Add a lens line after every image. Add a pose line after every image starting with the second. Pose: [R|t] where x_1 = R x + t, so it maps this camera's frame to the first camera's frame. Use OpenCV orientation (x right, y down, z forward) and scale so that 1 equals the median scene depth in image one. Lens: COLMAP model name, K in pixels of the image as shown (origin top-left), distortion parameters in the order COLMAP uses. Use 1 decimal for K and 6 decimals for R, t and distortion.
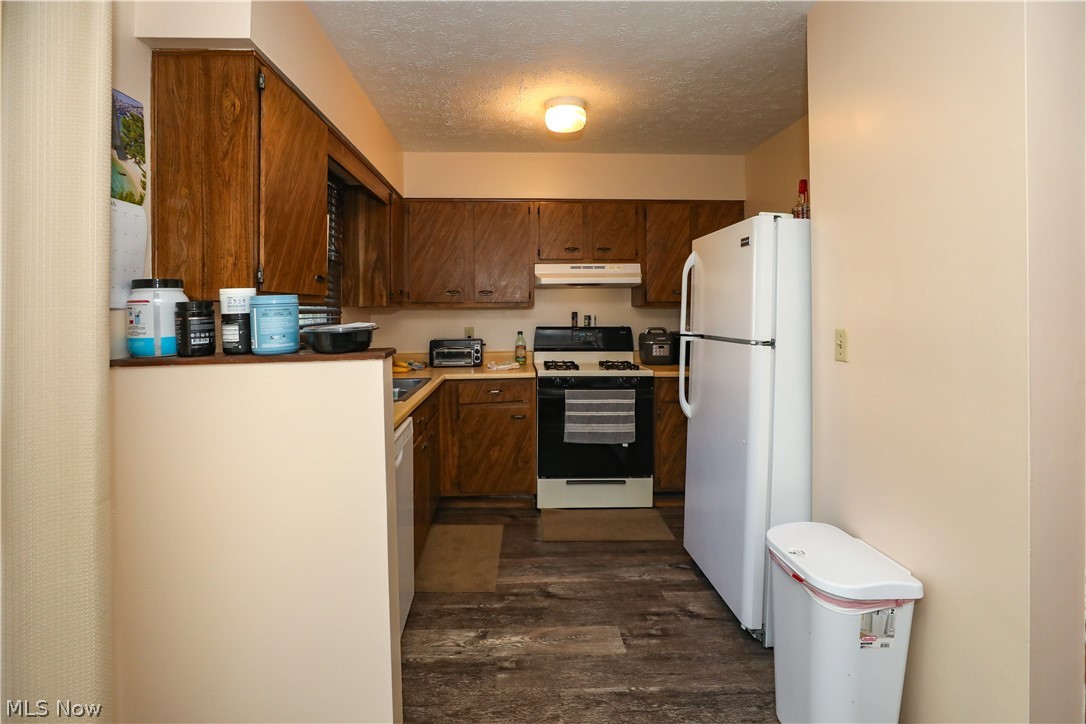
lens RADIAL K [[522.0, 0, 542.2], [0, 522.0, 312.1], [0, 0, 1]] dist [0.000041, 0.000231]
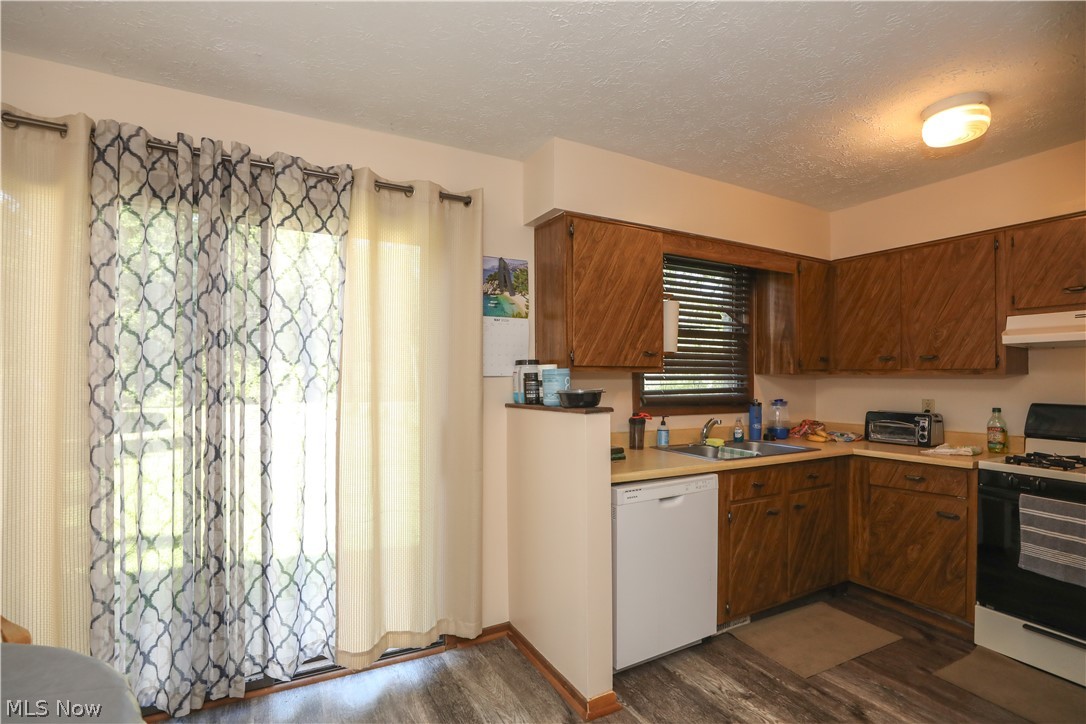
lens RADIAL K [[506.8, 0, 544.1], [0, 506.8, 379.6], [0, 0, 1]] dist [-0.000616, 0.000283]
pose [[0.458453, 0.014625, -0.888598, 0.350000], [-0.009099, 0.999889, 0.011763, -0.006844], [0.888672, 0.002692, 0.458535, 0.112897]]
